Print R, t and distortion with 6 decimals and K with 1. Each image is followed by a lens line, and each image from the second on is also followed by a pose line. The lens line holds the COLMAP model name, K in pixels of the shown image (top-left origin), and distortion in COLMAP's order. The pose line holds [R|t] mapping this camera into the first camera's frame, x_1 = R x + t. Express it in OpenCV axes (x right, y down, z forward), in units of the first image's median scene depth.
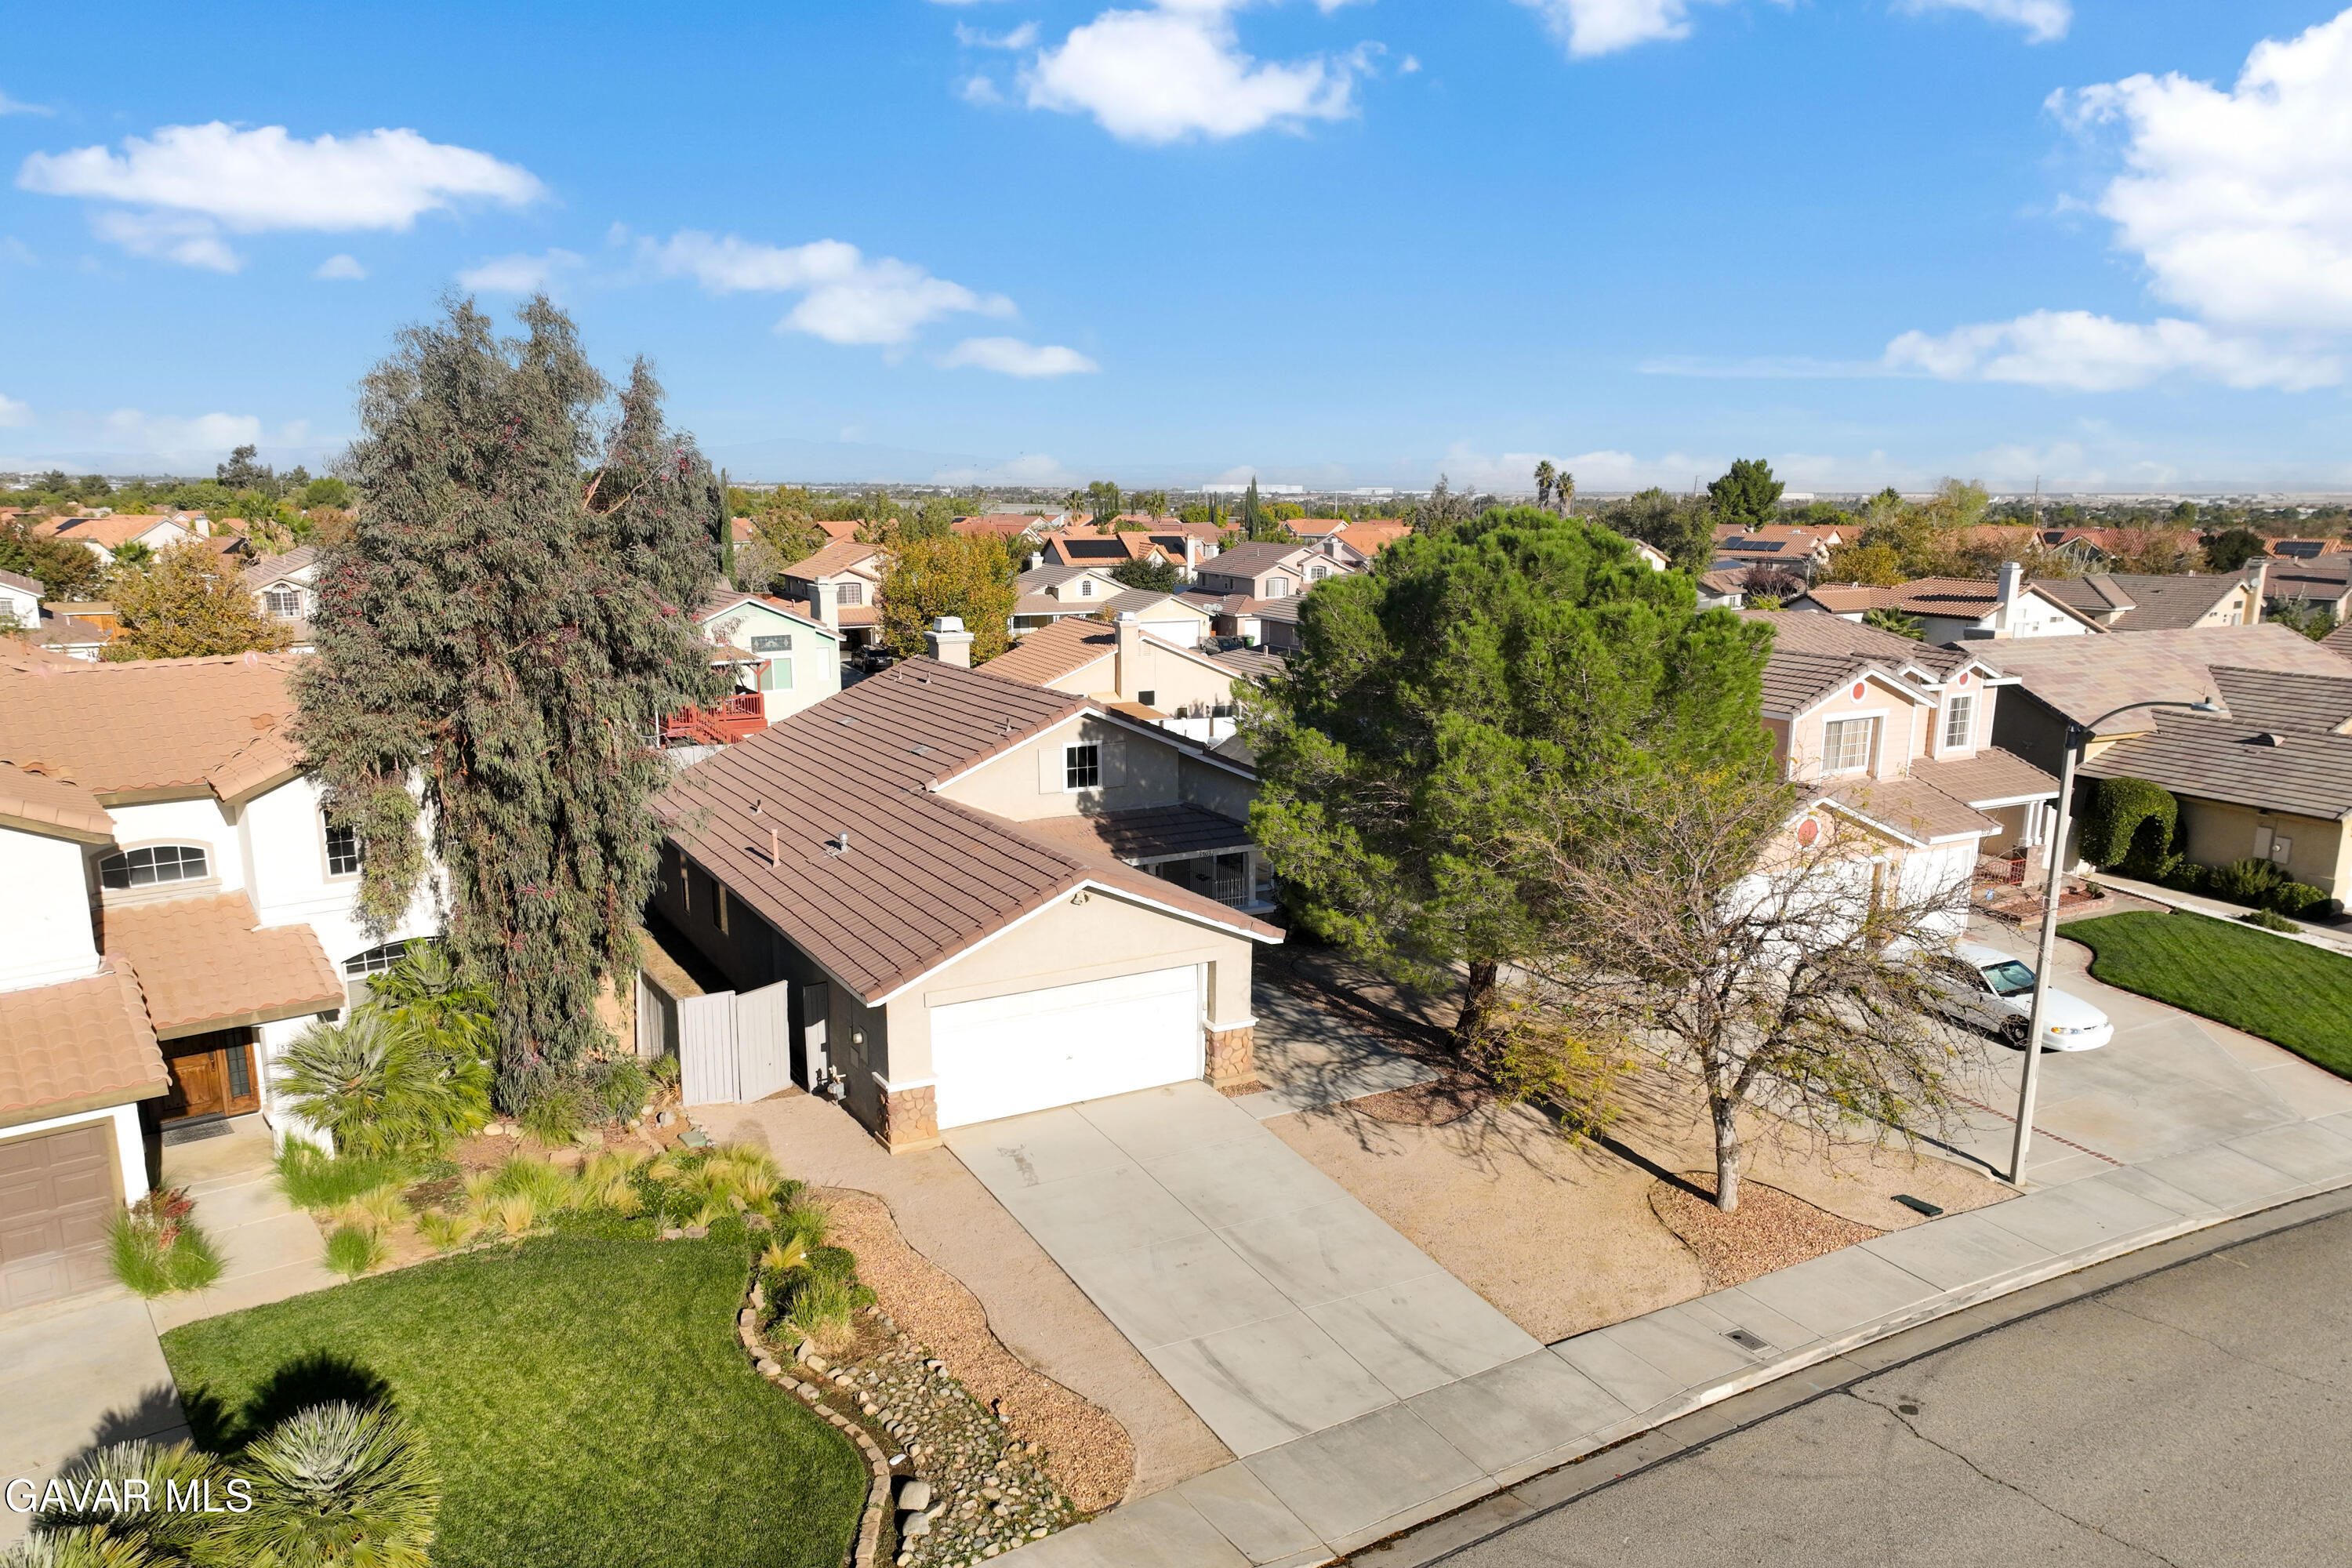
lens RADIAL K [[1646.9, 0, 1184.4], [0, 1646.9, 968.0], [0, 0, 1]] dist [0.004251, 0.000771]
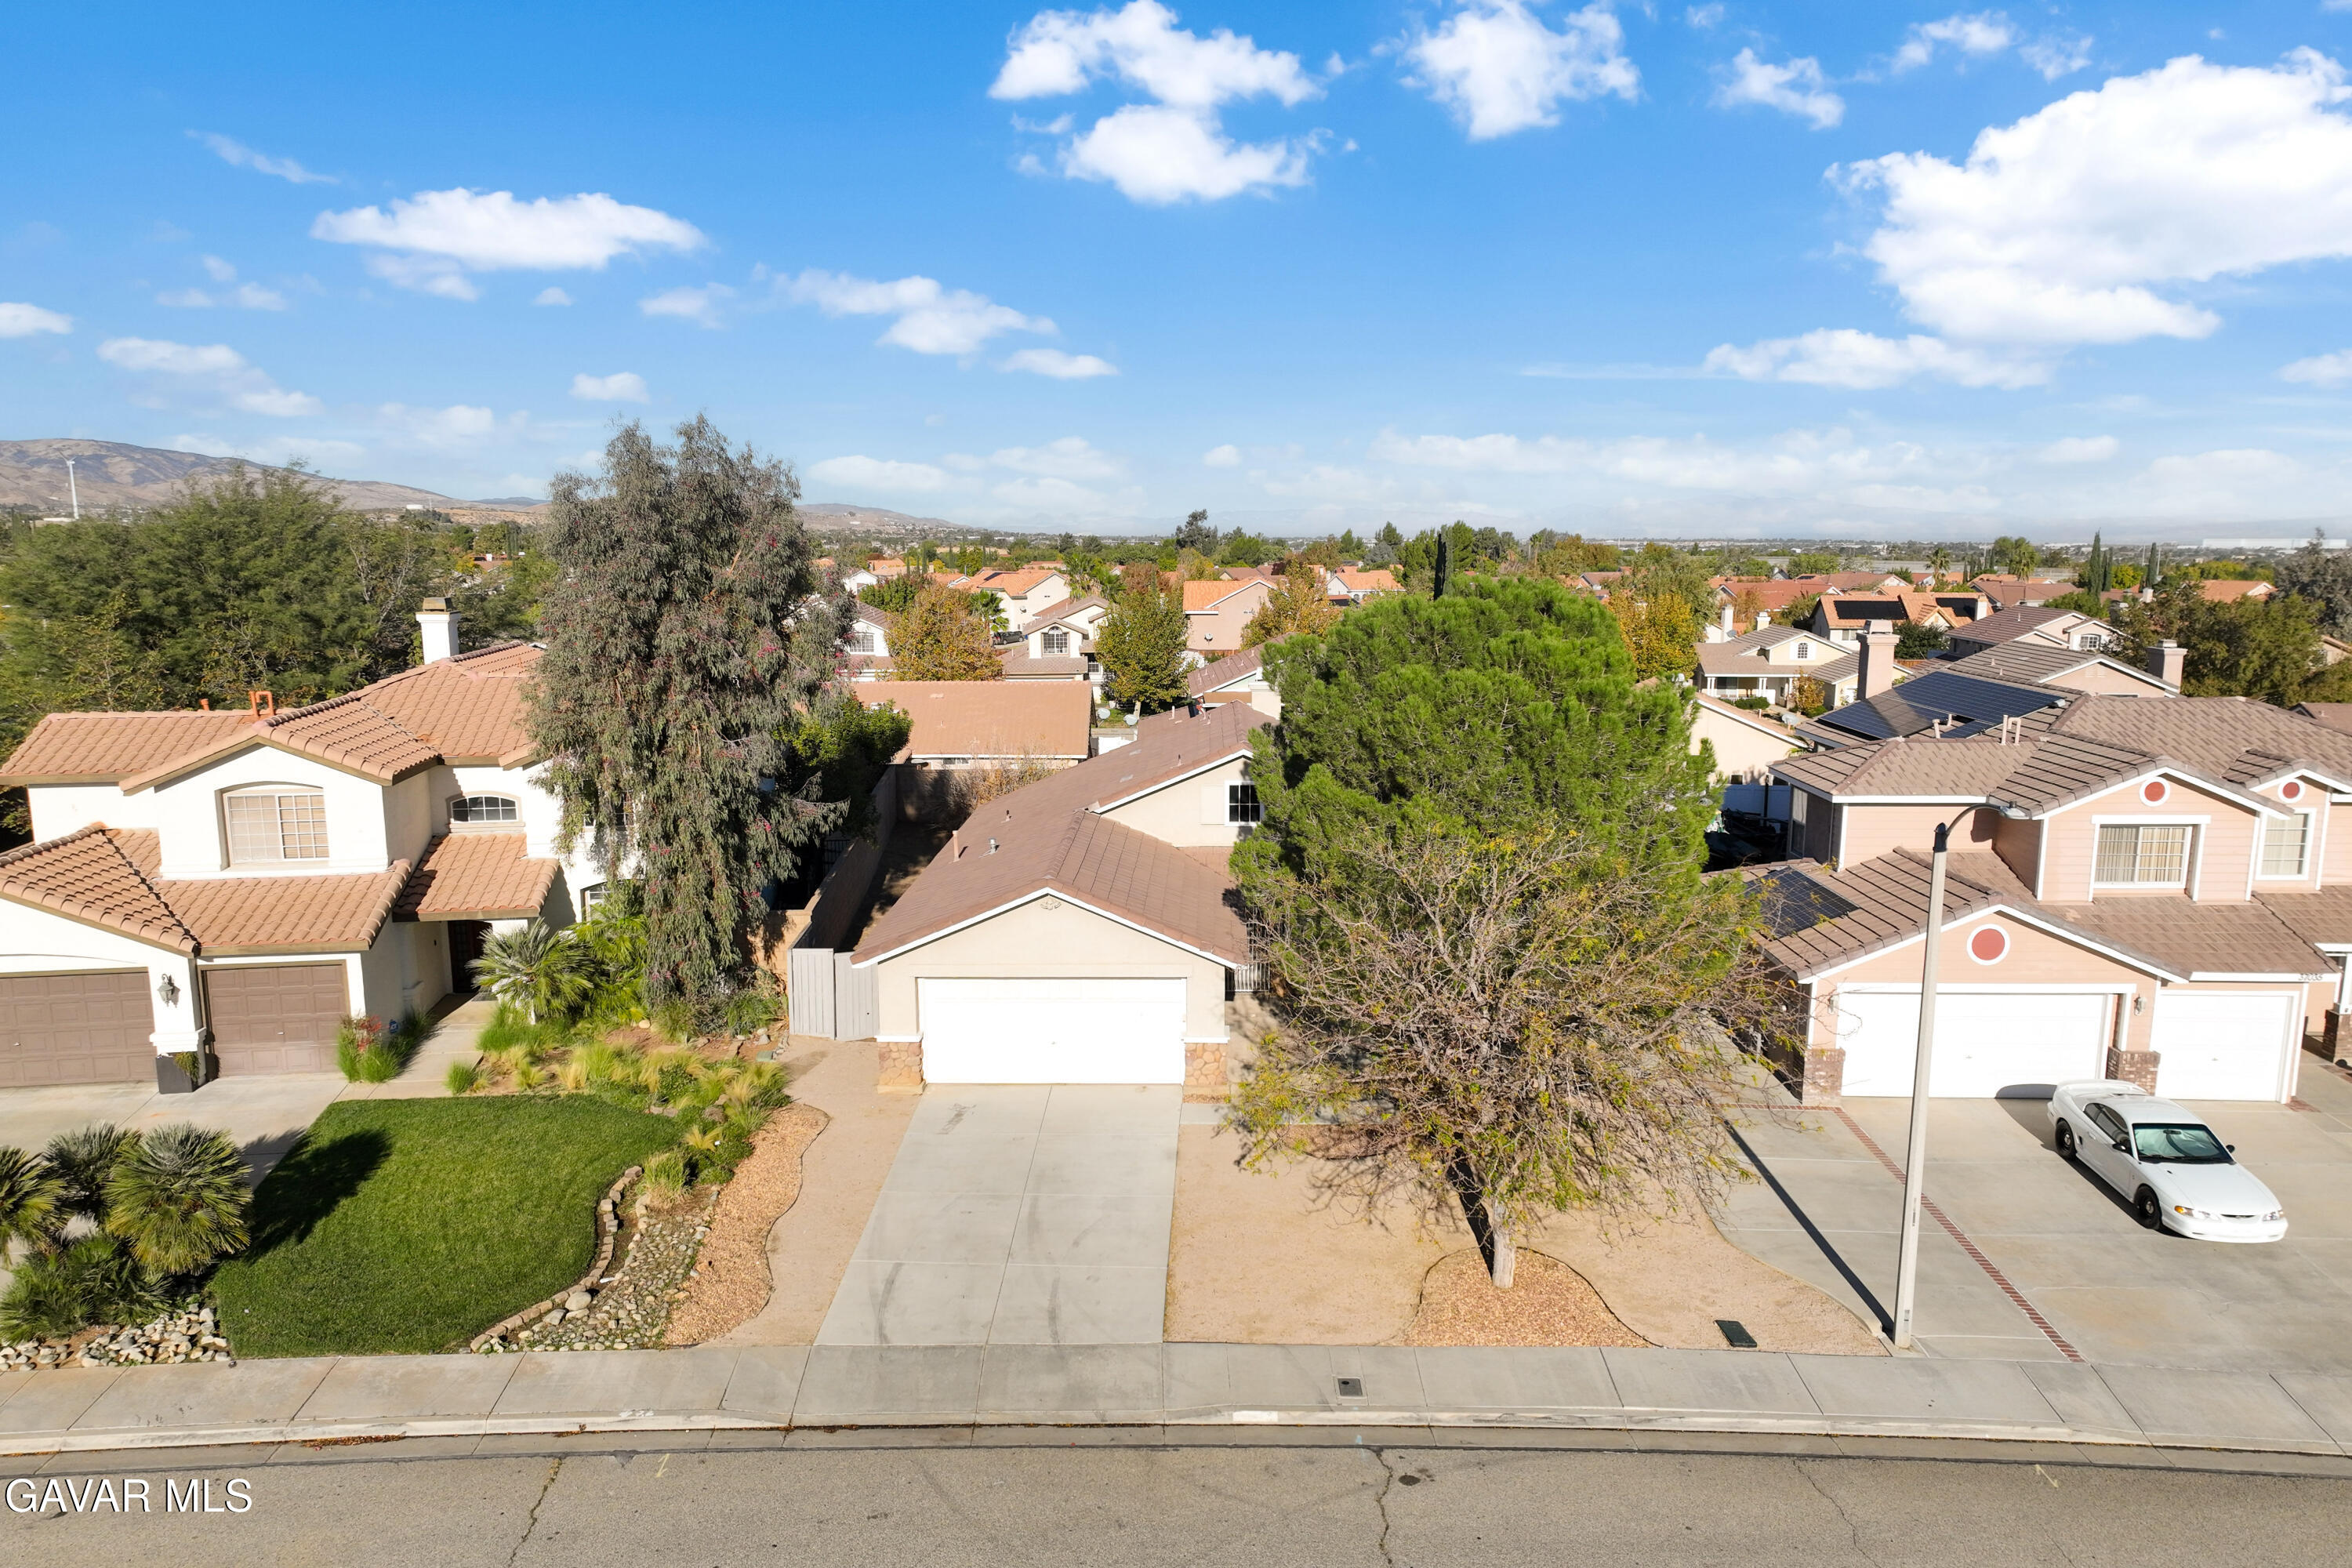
lens RADIAL K [[1646.9, 0, 1184.4], [0, 1646.9, 968.0], [0, 0, 1]] dist [0.004251, 0.000771]
pose [[0.856913, 0.127116, -0.499541, 0.572578], [-0.142921, 0.989712, 0.006681, -0.018007], [0.495251, 0.065670, 0.866265, 0.039462]]
